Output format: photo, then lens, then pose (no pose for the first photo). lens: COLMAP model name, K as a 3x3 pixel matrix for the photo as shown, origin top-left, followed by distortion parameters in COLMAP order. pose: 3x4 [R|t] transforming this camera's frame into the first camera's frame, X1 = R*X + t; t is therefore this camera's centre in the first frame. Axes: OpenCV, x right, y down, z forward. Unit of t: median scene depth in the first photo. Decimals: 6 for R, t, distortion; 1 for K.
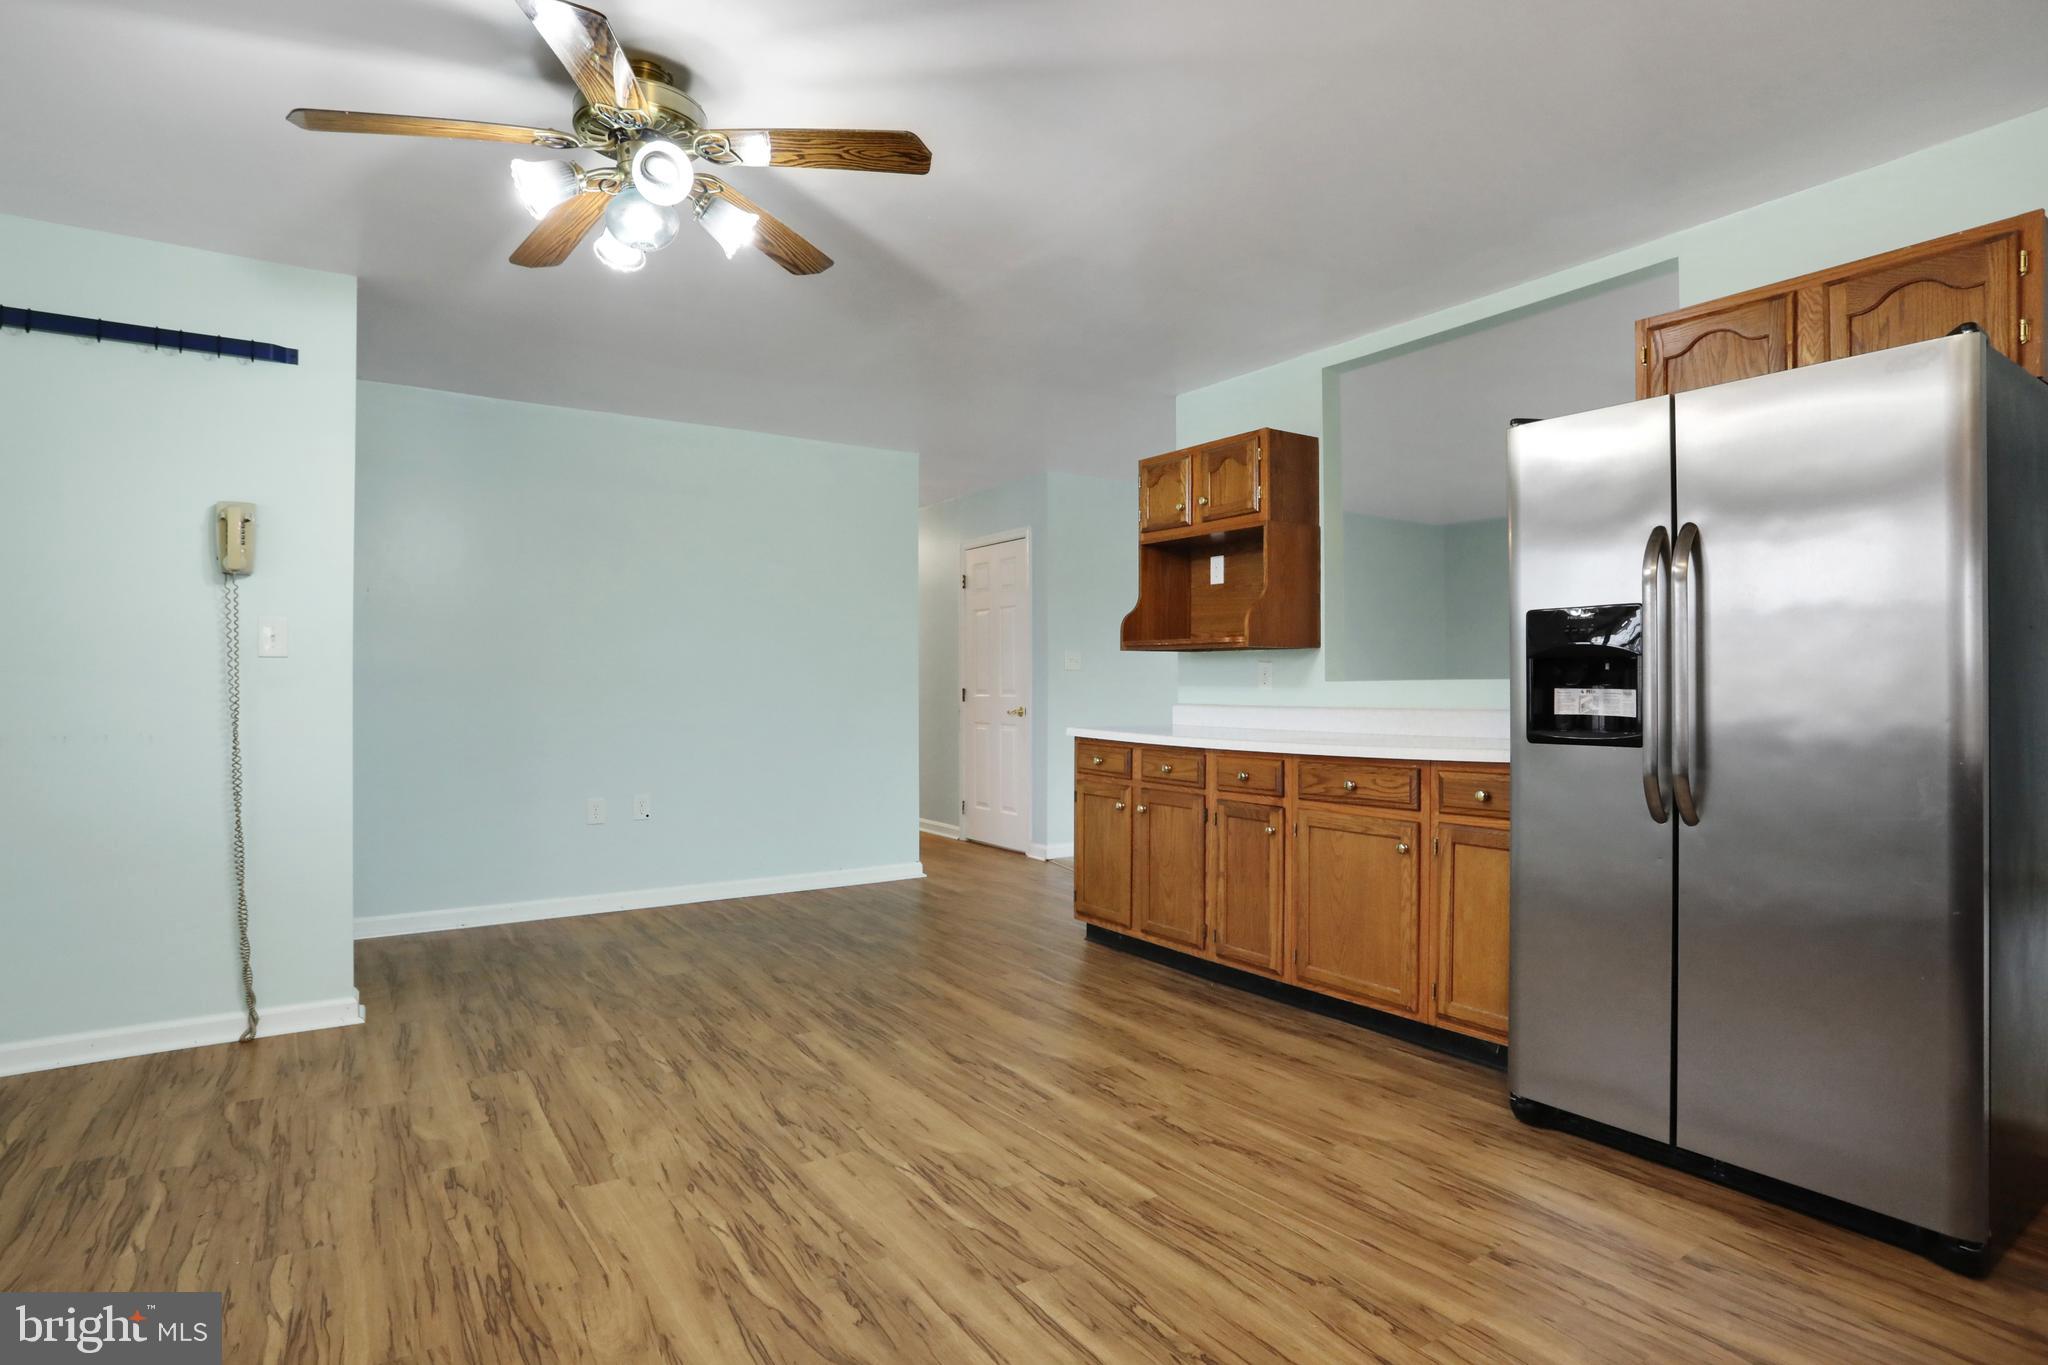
lens RADIAL K [[1050.9, 0, 999.0], [0, 1050.9, 678.5], [0, 0, 1]] dist [-0.071300, 0.037649]
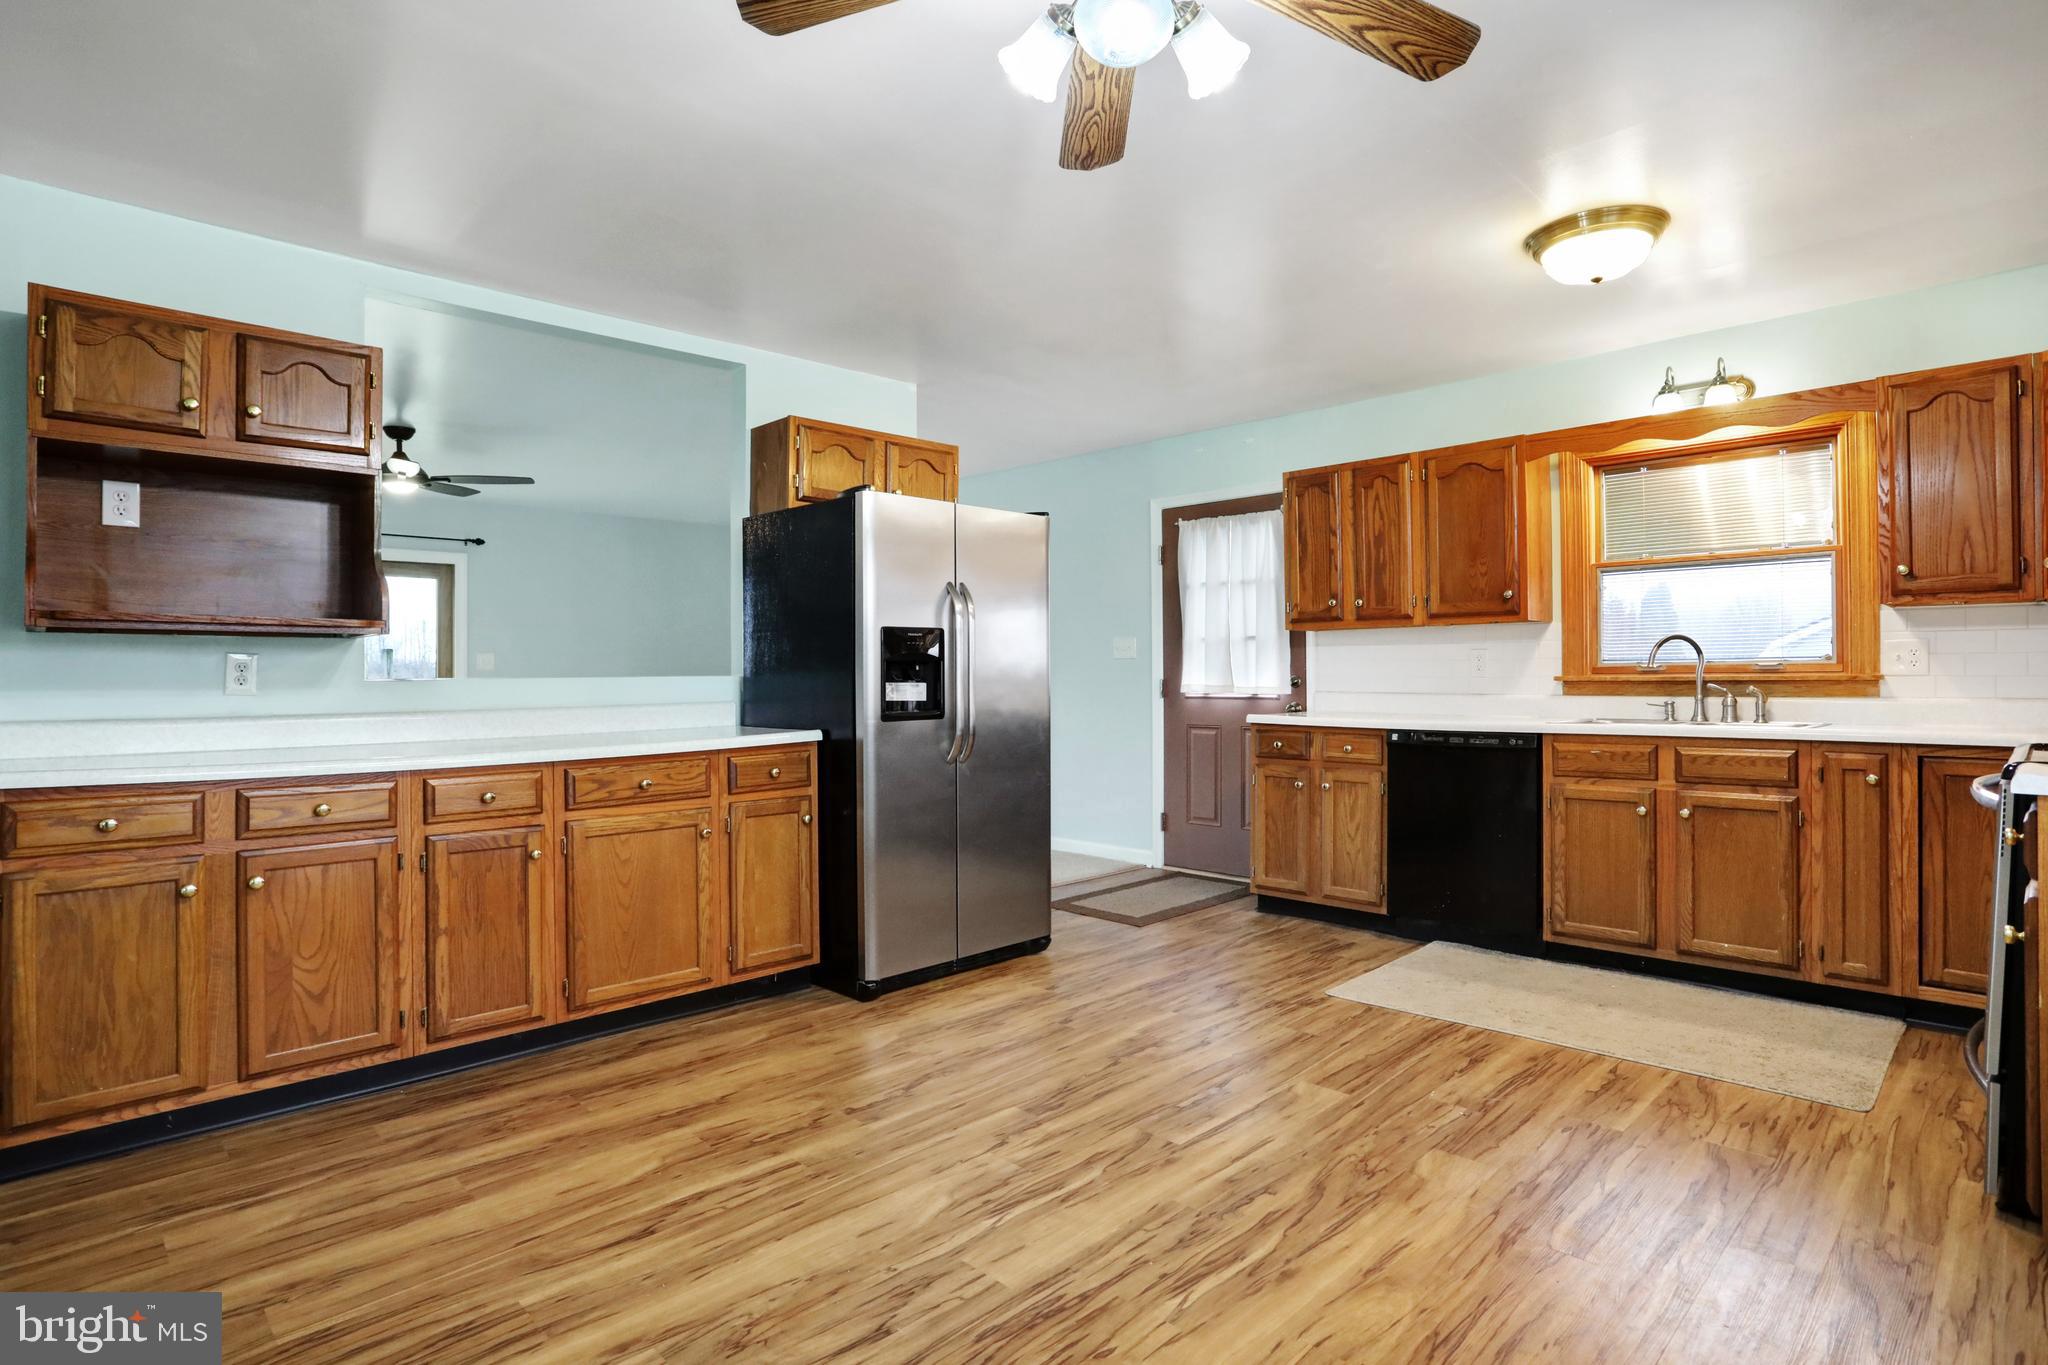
lens RADIAL K [[1080.7, 0, 1030.3], [0, 1080.7, 675.5], [0, 0, 1]] dist [-0.069590, 0.037367]
pose [[-0.212038, 0.007901, 0.977230, -0.846238], [0.002973, 0.999968, -0.007440, 0.010113], [-0.977257, 0.001327, -0.212054, 0.992036]]
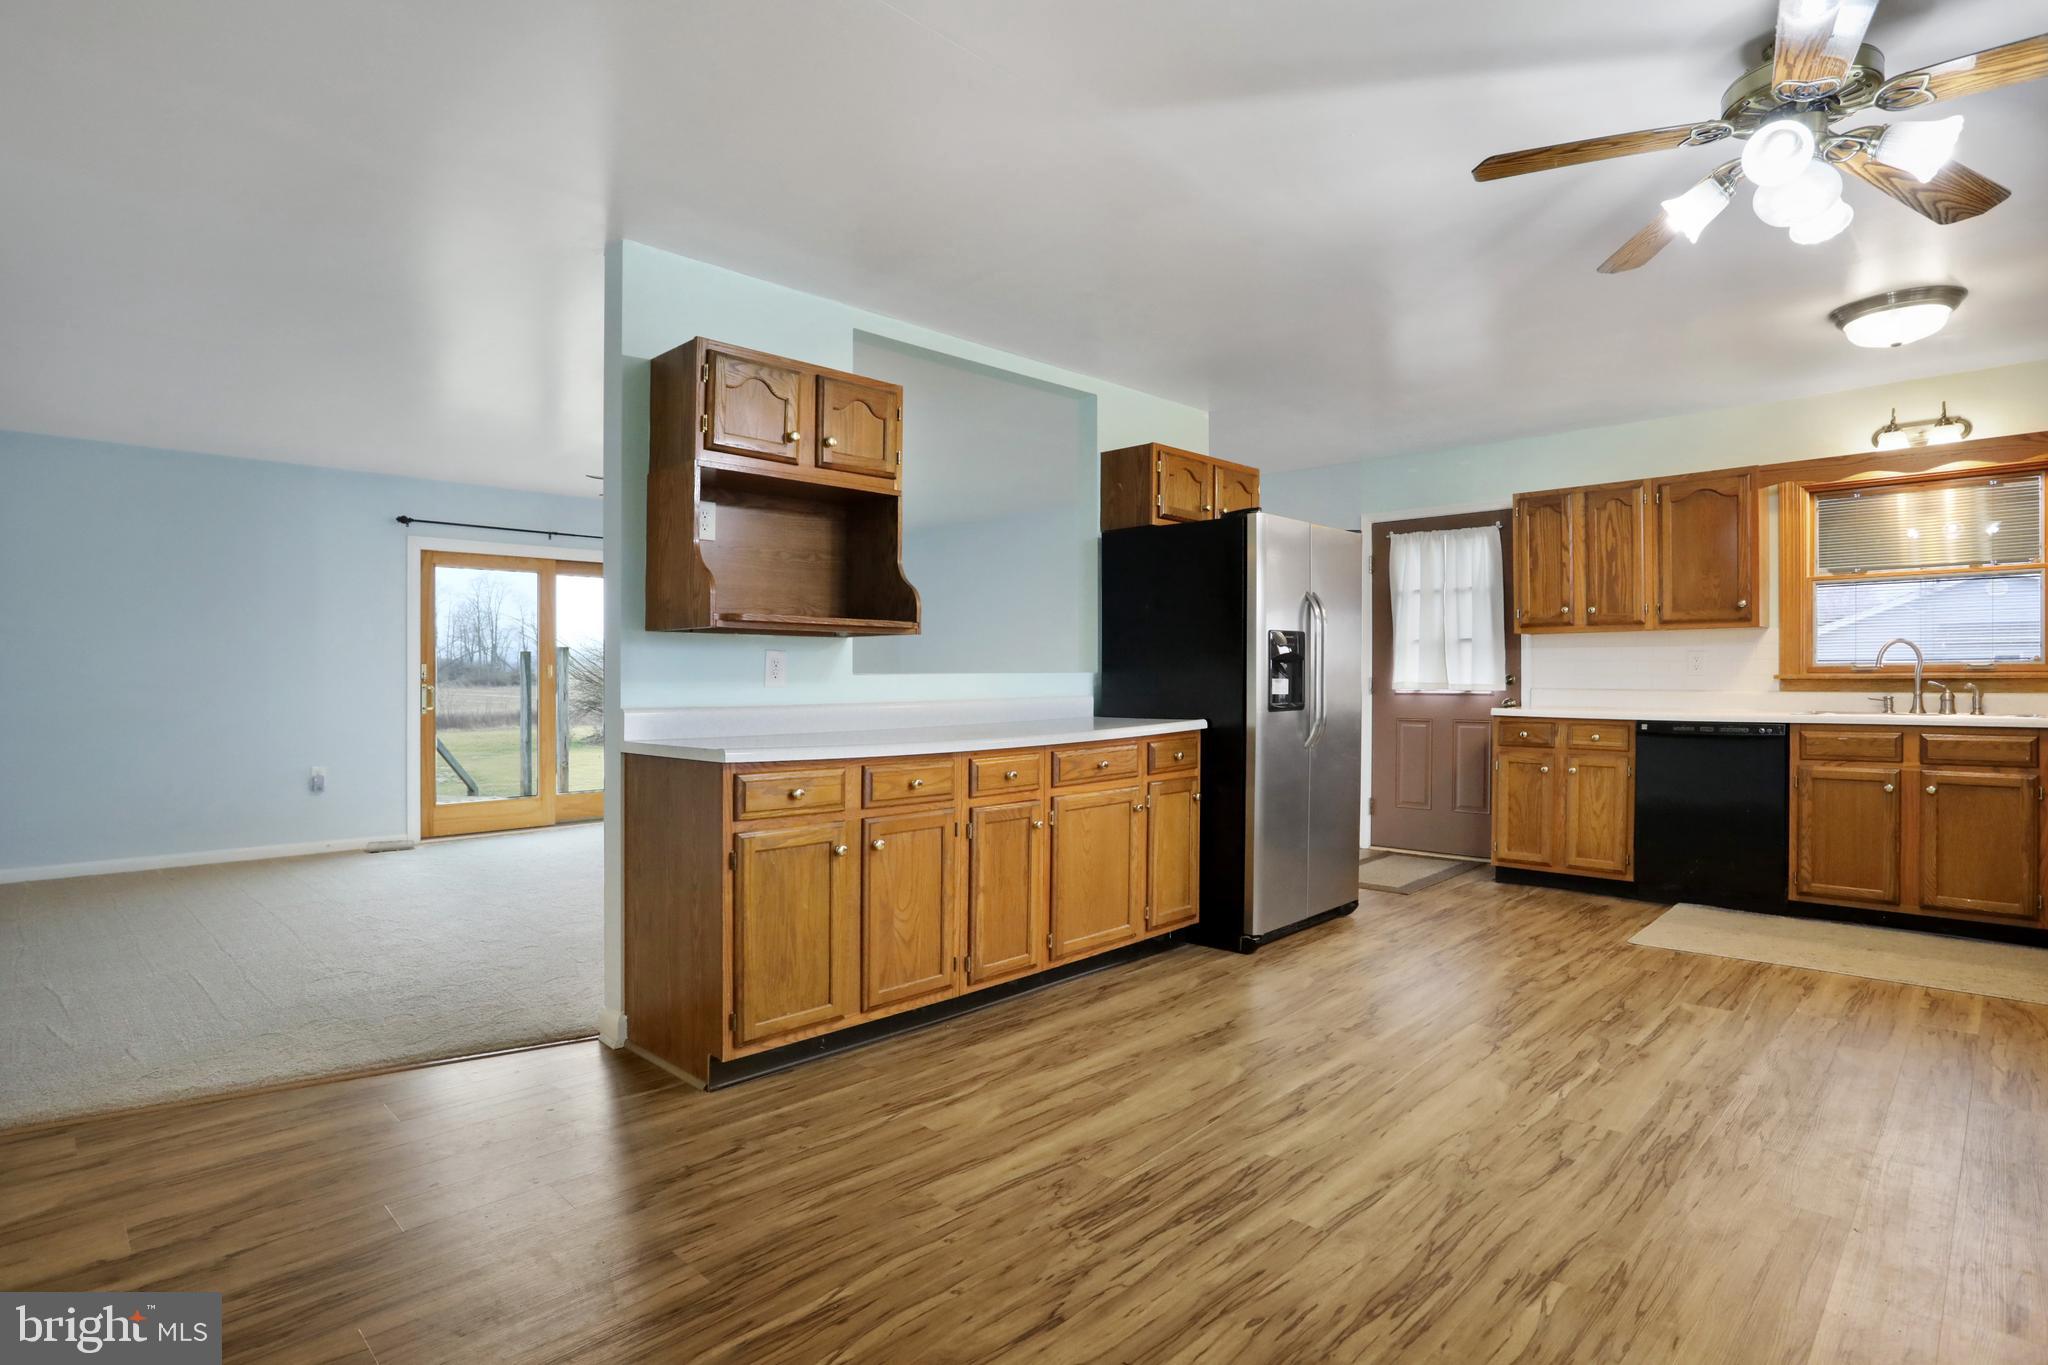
lens RADIAL K [[1092.3, 0, 1026.5], [0, 1092.3, 687.5], [0, 0, 1]] dist [-0.065024, 0.037031]
pose [[-0.241257, -0.002546, 0.970458, -0.932261], [0.001348, 0.999995, 0.002959, 0.016380], [-0.970460, 0.002022, -0.241253, 1.579468]]
